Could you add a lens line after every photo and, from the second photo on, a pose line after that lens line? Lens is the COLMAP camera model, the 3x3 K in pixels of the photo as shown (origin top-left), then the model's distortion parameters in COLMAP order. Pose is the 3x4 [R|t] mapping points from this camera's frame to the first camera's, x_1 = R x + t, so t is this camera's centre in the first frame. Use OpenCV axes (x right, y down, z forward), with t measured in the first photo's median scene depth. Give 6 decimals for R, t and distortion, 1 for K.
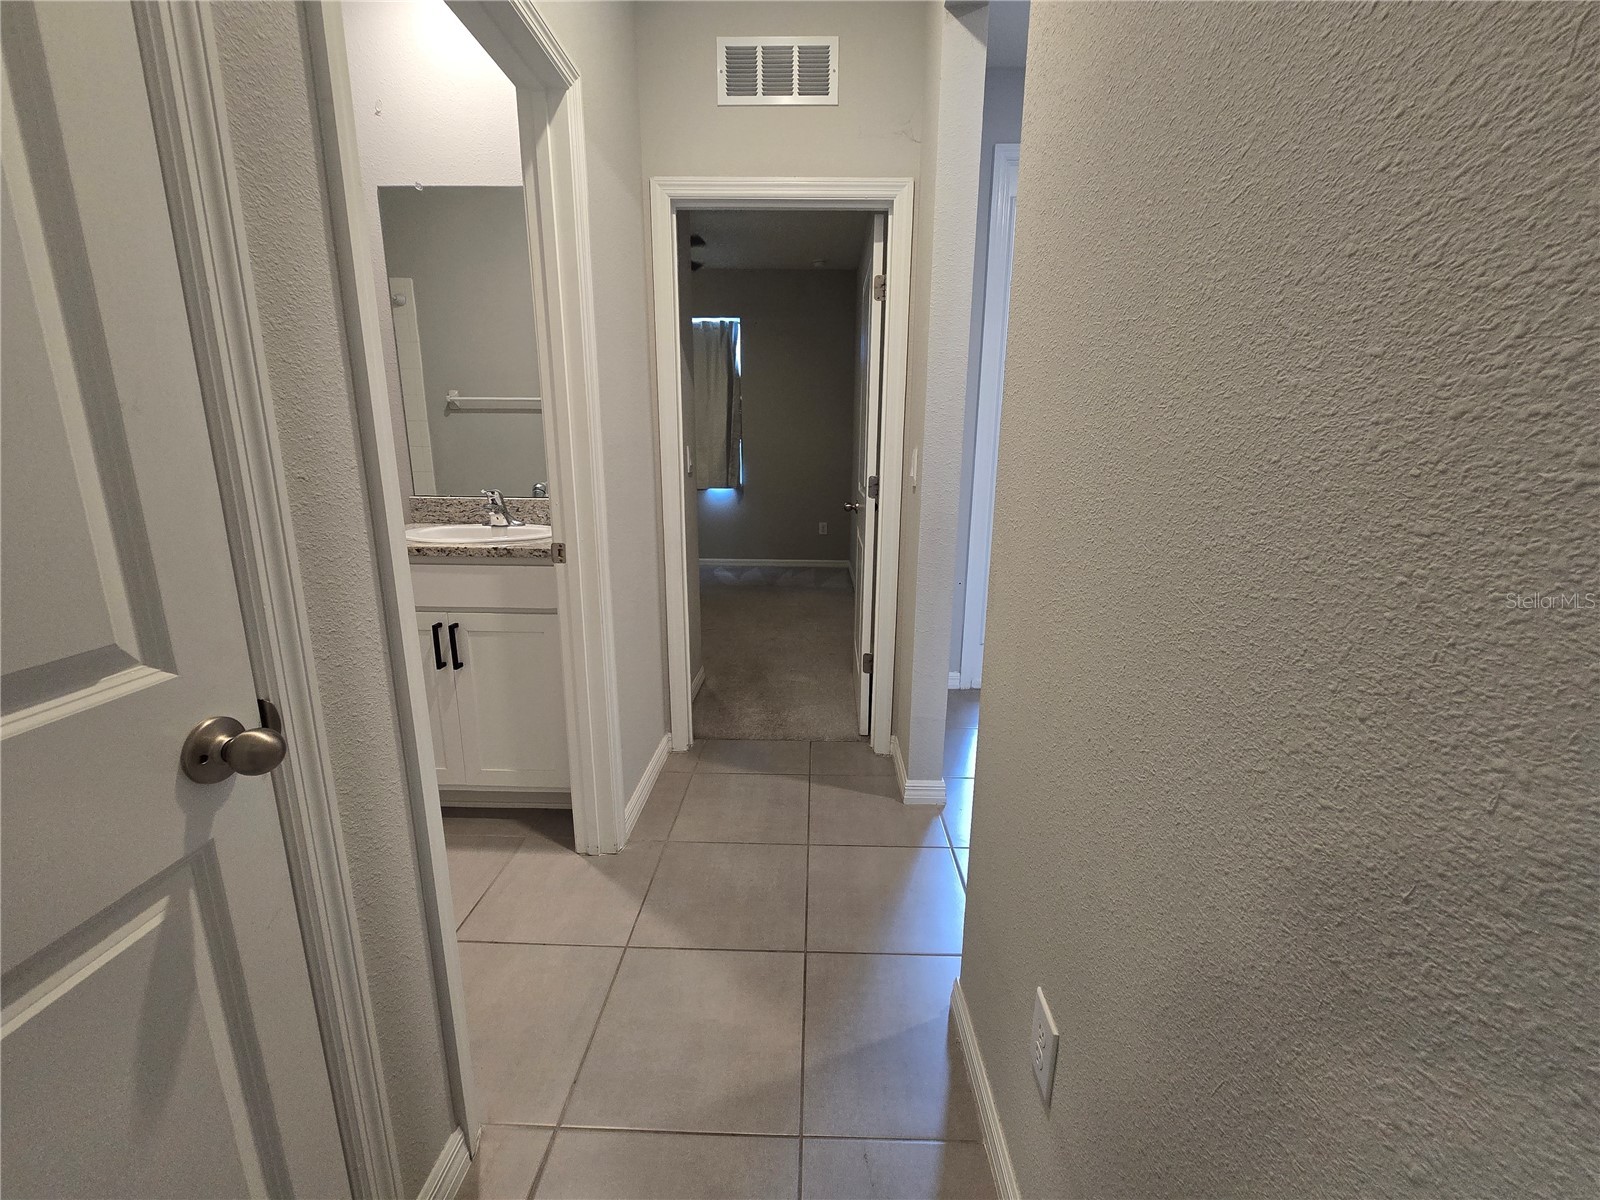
lens RADIAL K [[655.7, 0, 787.1], [0, 655.7, 598.0], [0, 0, 1]] dist [-0.003227, 0.000041]
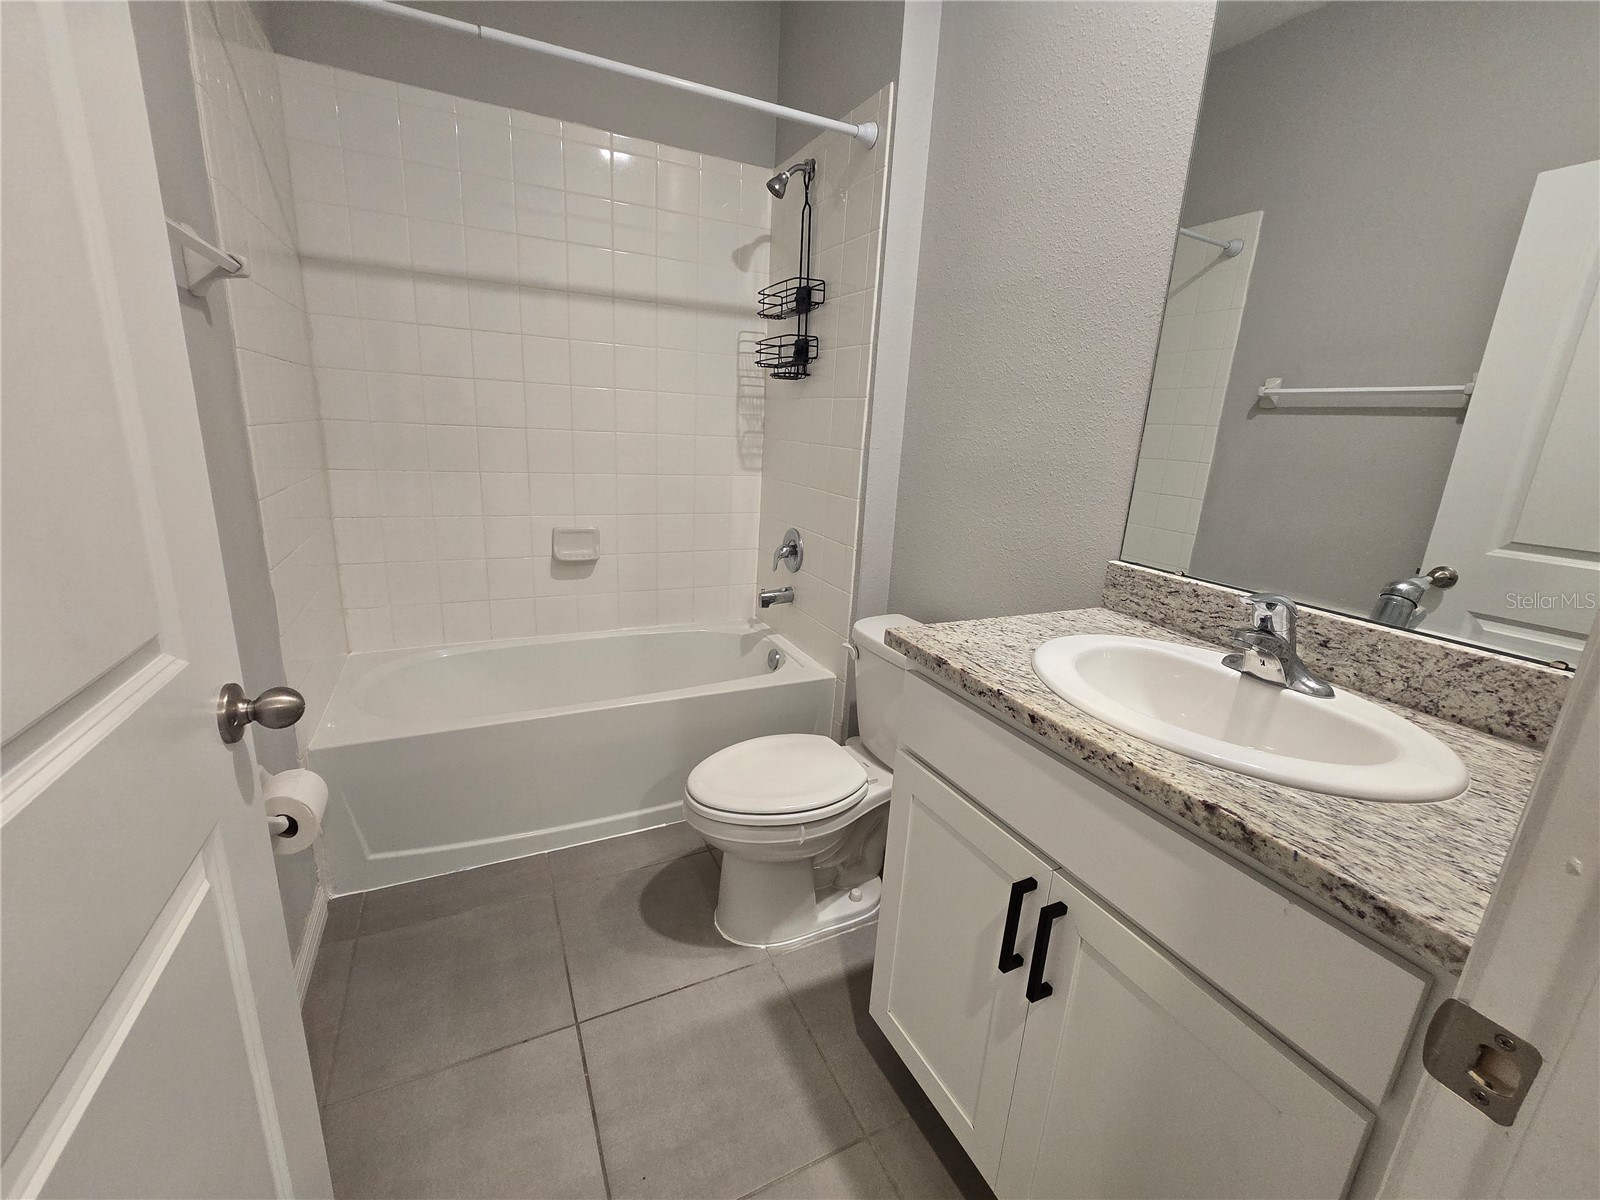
lens RADIAL K [[655.7, 0, 798.9], [0, 655.7, 594.8], [0, 0, 1]] dist [-0.003227, 0.000041]
pose [[0.477469, 0.242065, -0.844647, -0.318747], [-0.248423, 0.959271, 0.134485, -0.192545], [0.842799, 0.145617, 0.518156, 0.697456]]
